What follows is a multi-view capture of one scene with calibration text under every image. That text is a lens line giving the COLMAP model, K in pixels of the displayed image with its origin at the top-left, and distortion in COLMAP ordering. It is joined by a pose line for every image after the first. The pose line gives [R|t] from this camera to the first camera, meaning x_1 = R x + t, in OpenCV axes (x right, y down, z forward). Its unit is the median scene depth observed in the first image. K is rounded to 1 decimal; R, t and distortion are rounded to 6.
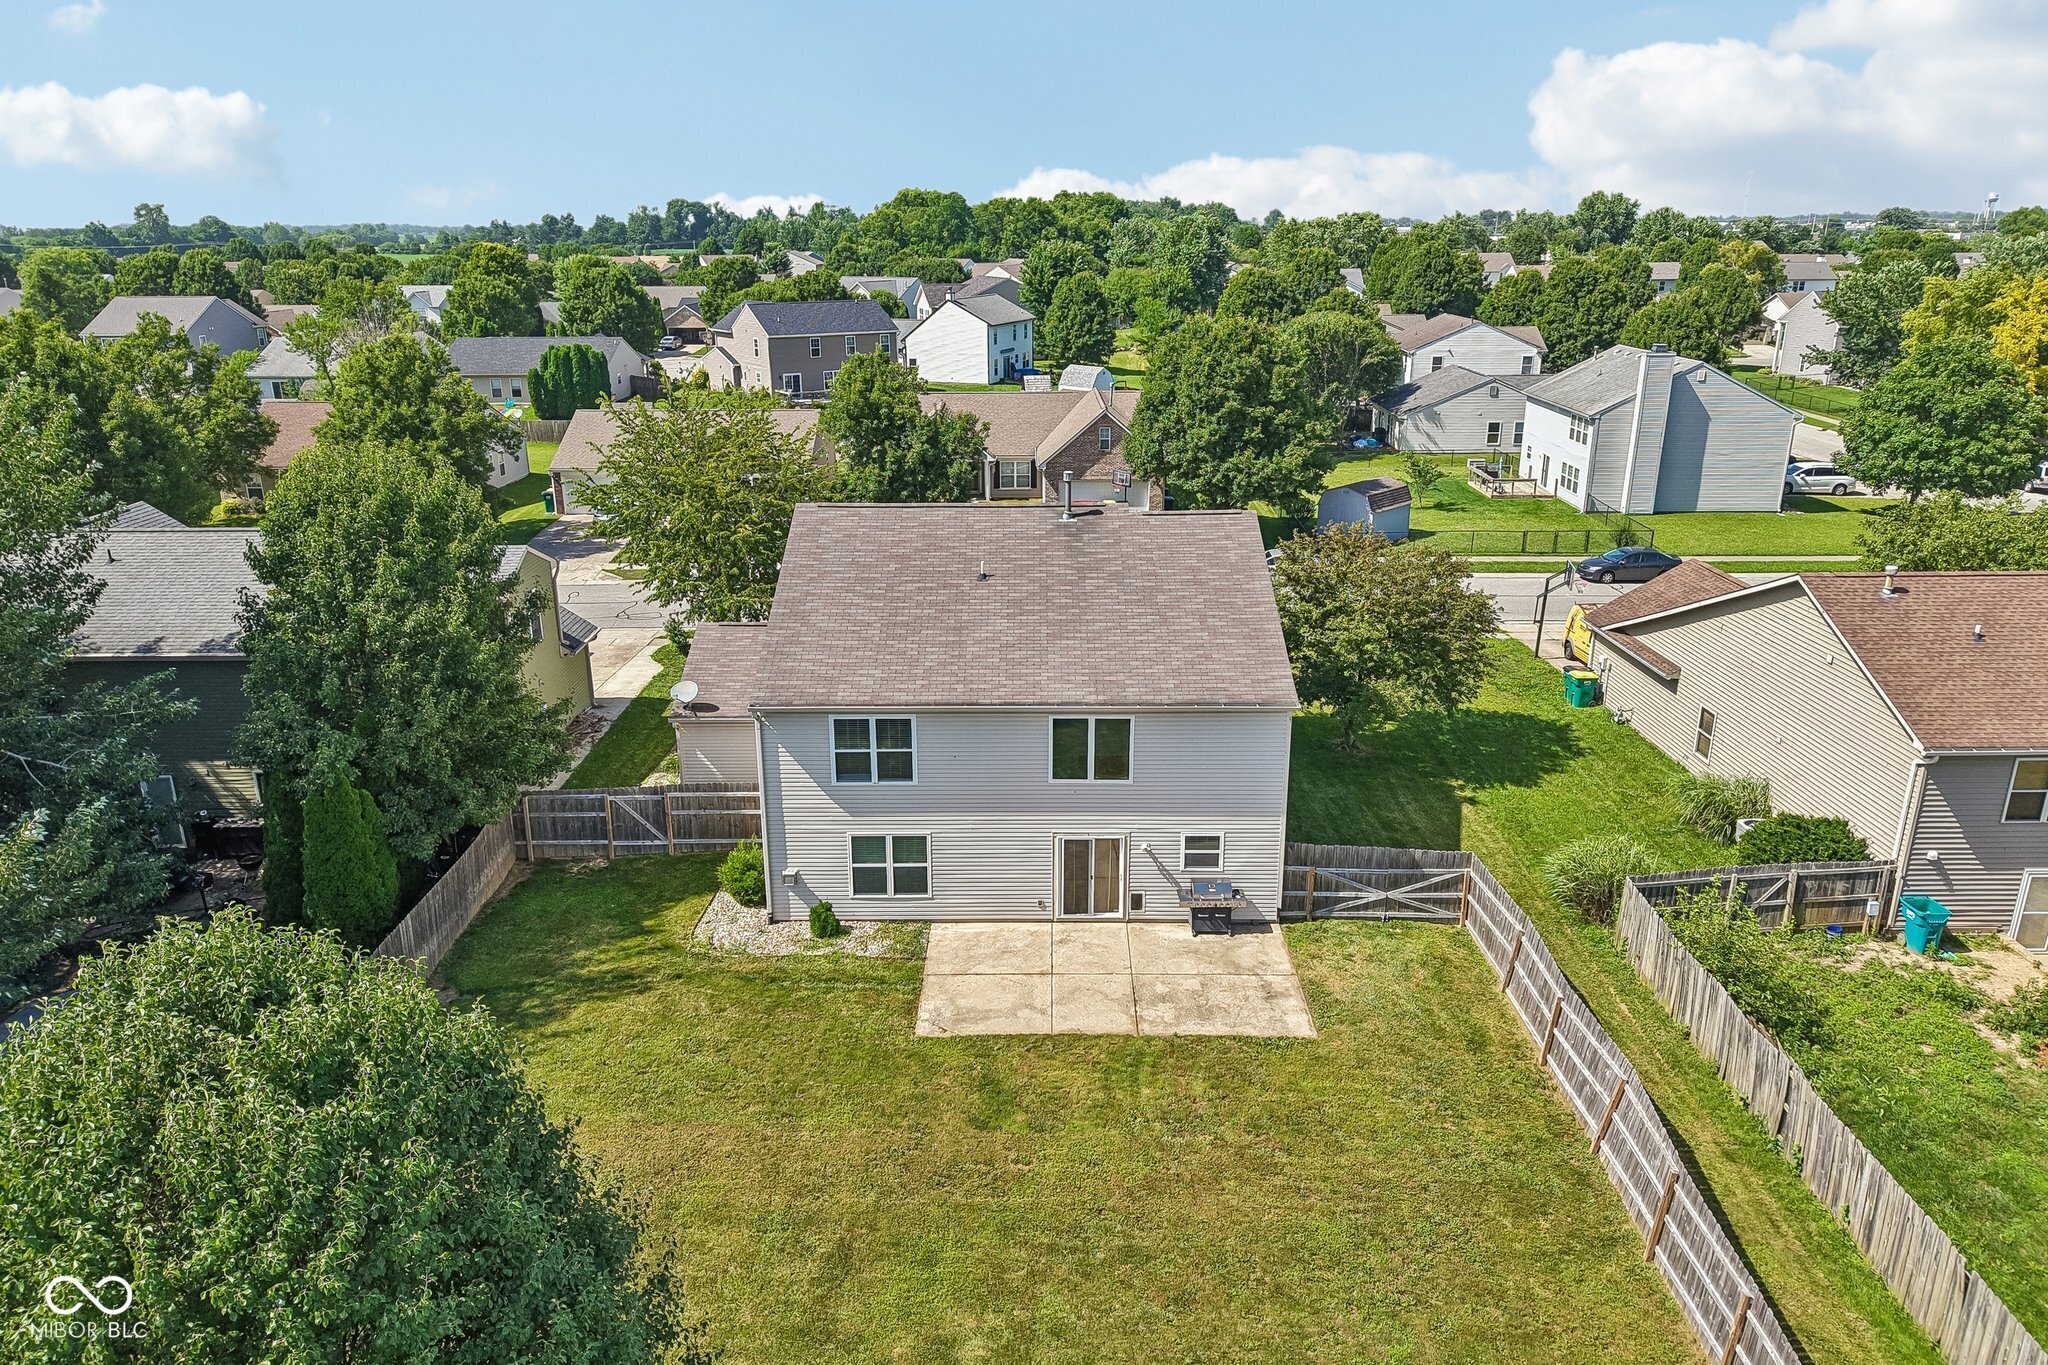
lens RADIAL K [[1376.1, 0, 1016.0], [0, 1376.1, 678.2], [0, 0, 1]] dist [0.004864, -0.002269]
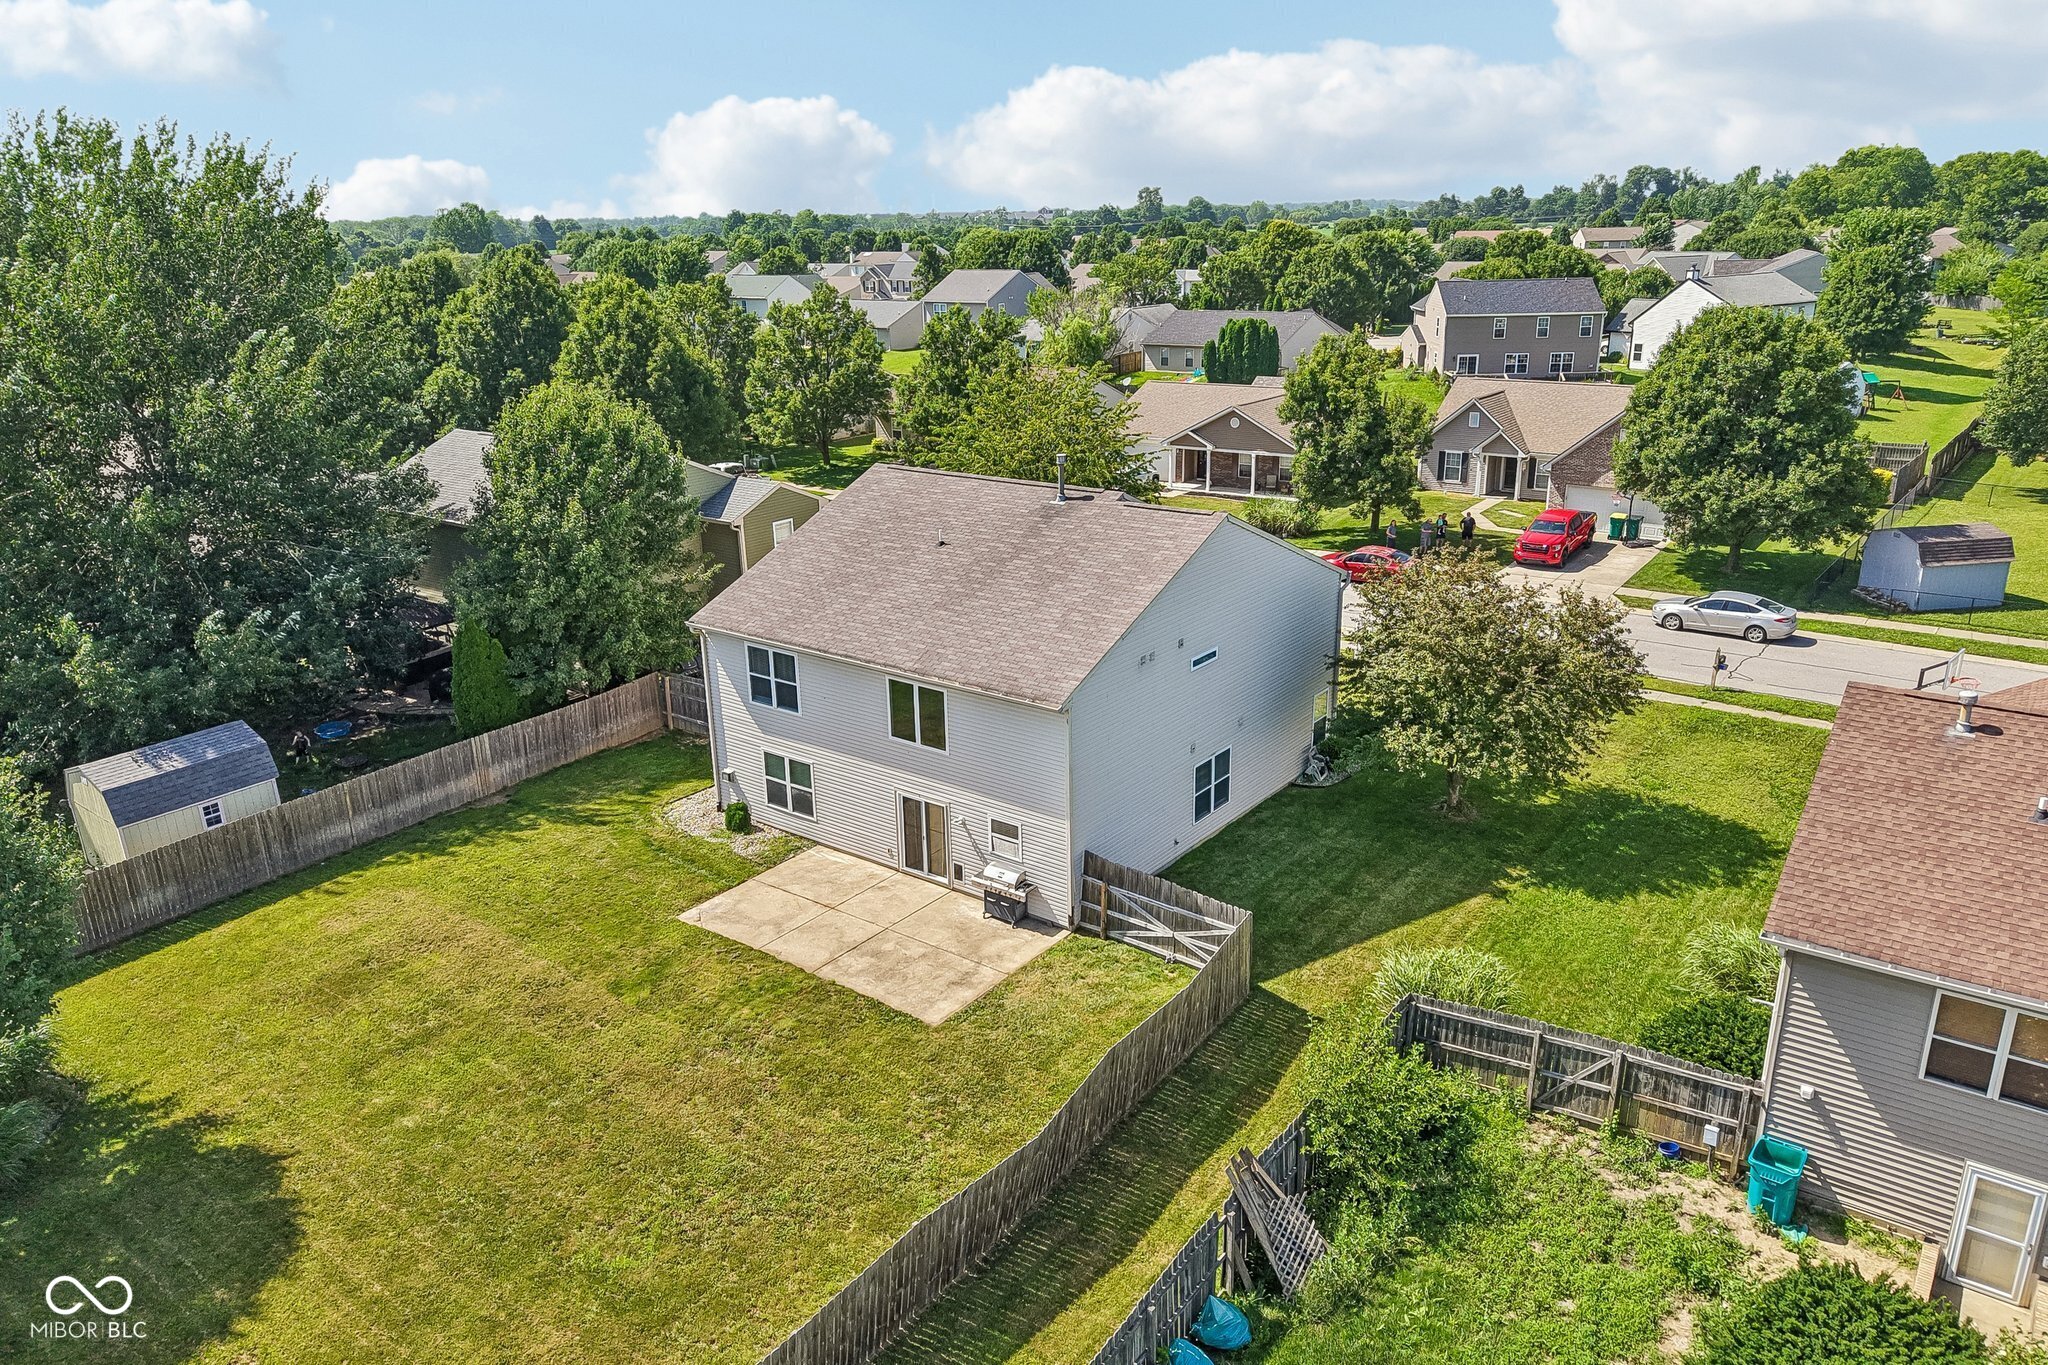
lens RADIAL K [[1376.1, 0, 1016.0], [0, 1376.1, 678.2], [0, 0, 1]] dist [0.004864, -0.002269]
pose [[0.799626, 0.177404, -0.573696, 0.686035], [-0.167028, 0.983372, 0.071281, -0.061081], [0.576802, 0.038825, 0.815961, 0.174747]]
